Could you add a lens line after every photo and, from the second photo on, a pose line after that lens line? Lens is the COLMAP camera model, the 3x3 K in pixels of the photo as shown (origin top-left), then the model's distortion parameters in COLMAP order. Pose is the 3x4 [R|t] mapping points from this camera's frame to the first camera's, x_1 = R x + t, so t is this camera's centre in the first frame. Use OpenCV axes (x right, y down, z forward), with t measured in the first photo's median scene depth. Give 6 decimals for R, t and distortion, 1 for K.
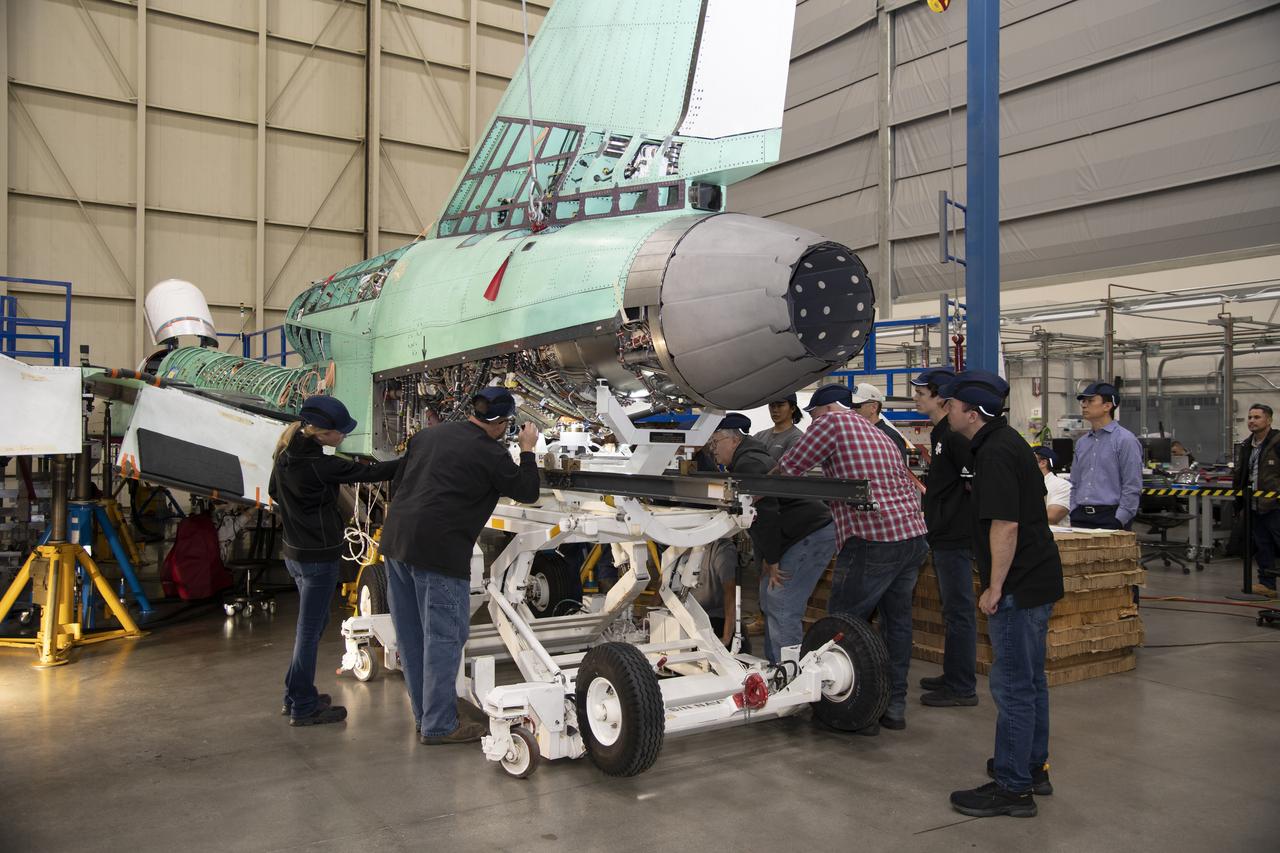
lens RADIAL K [[1023.9, 0, 633.9], [0, 1023.9, 421.6], [0, 0, 1]] dist [-0.053199, 0.100345]
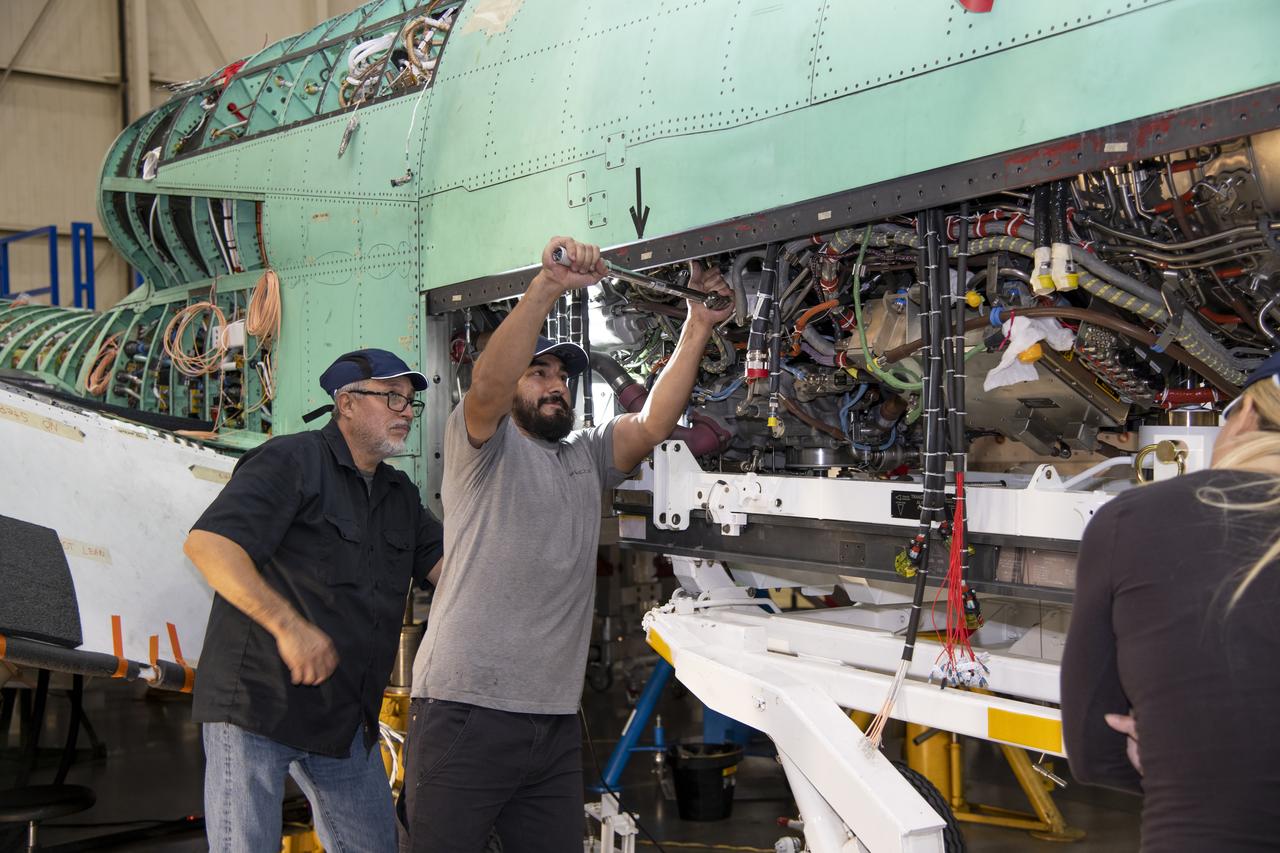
lens RADIAL K [[1703.0, 0, 656.6], [0, 1703.0, 429.0], [0, 0, 1]] dist [0.190762, 0.128755]
pose [[0.998378, -0.021598, 0.052683, -0.169760], [0.021504, 0.999766, 0.002353, 0.002257], [-0.052721, -0.001216, 0.998609, 0.310768]]
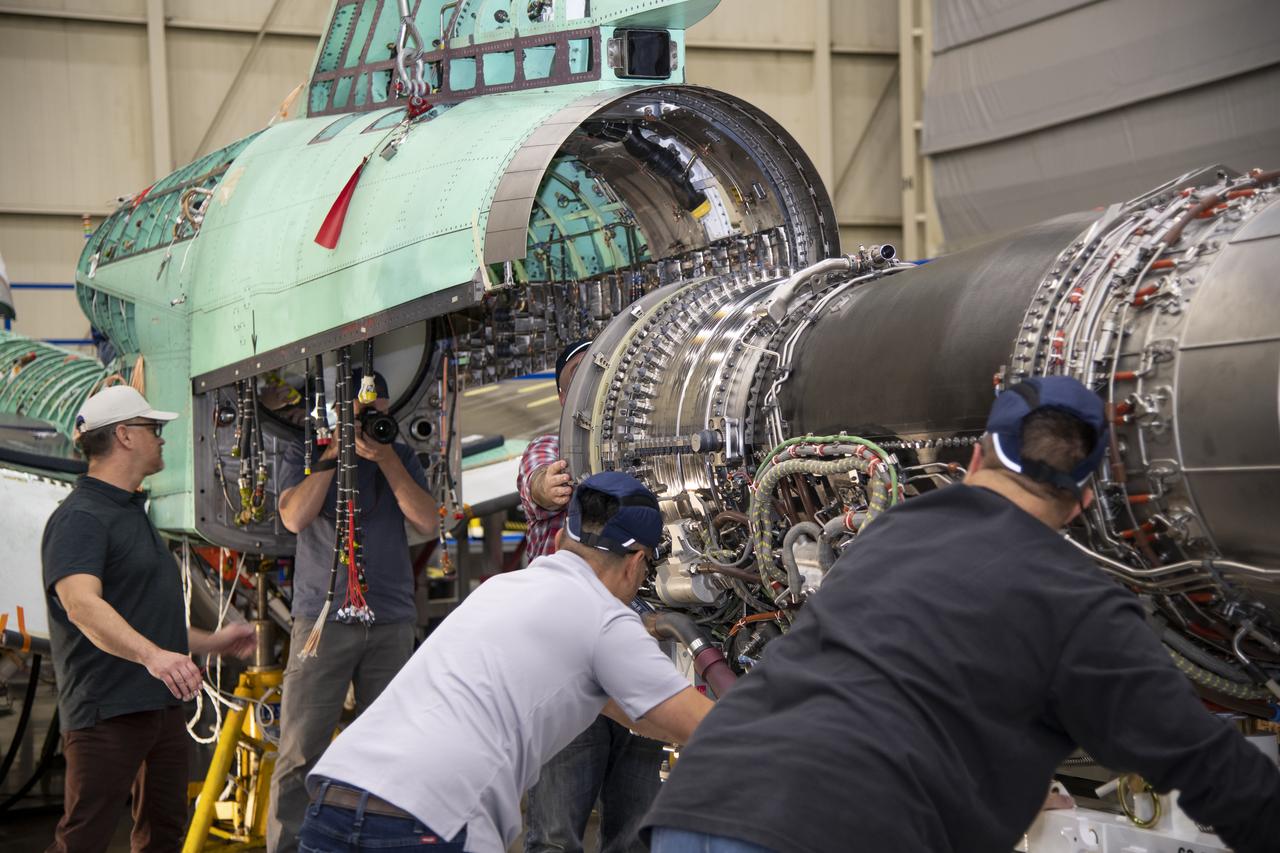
lens RADIAL K [[2400.8, 0, 638.5], [0, 2400.8, 431.9], [0, 0, 1]] dist [0.371830, 0.082142]
pose [[0.982556, -0.035770, -0.182494, 0.169603], [0.035168, 0.999360, -0.006534, -0.002308], [0.182610, 0.000002, 0.983185, -0.172887]]
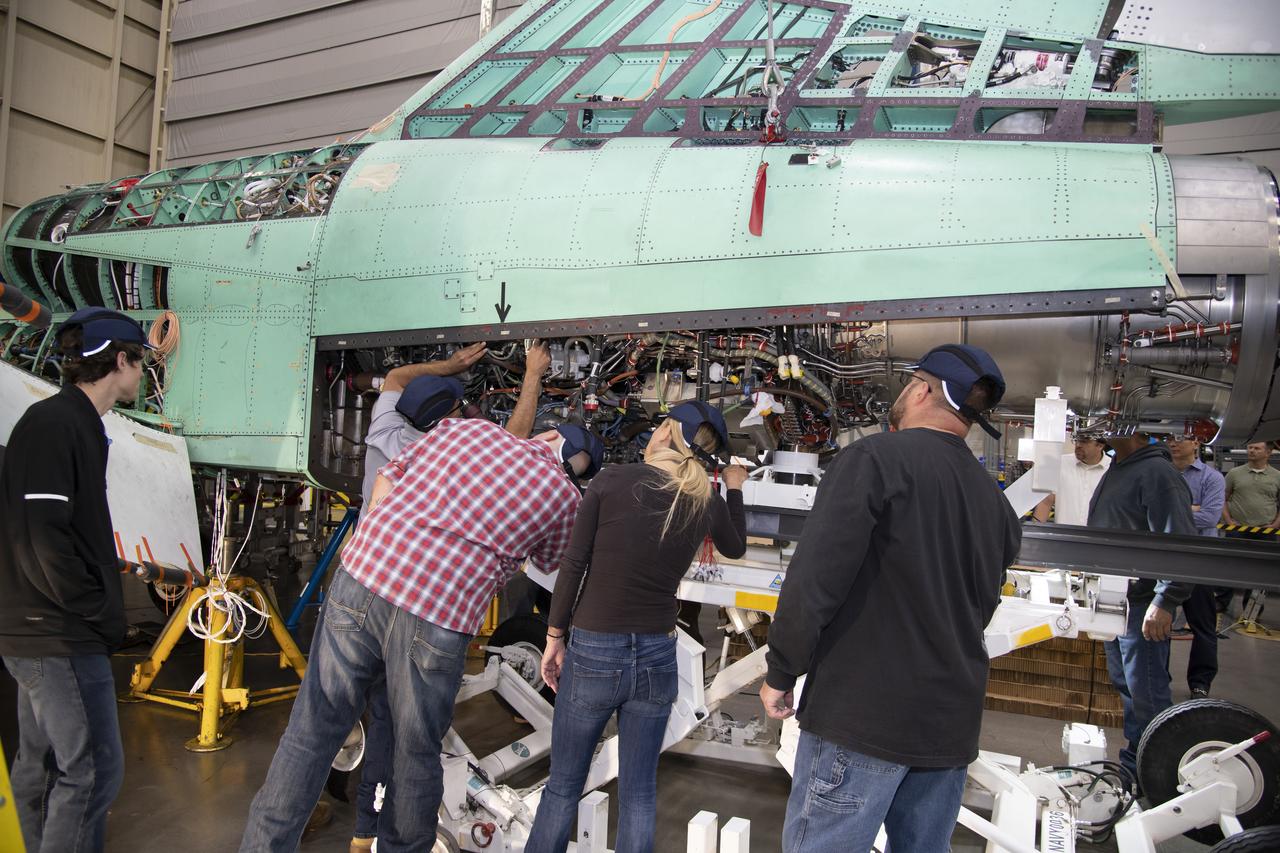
lens RADIAL K [[879.0, 0, 640.0], [0, 879.0, 426.5], [0, 0, 1]] dist [-0.100571, 0.056712]
pose [[0.849977, 0.046152, 0.524794, -0.295760], [-0.046510, 0.998839, -0.012510, 0.002541], [-0.524763, -0.013775, 0.851137, 0.381779]]
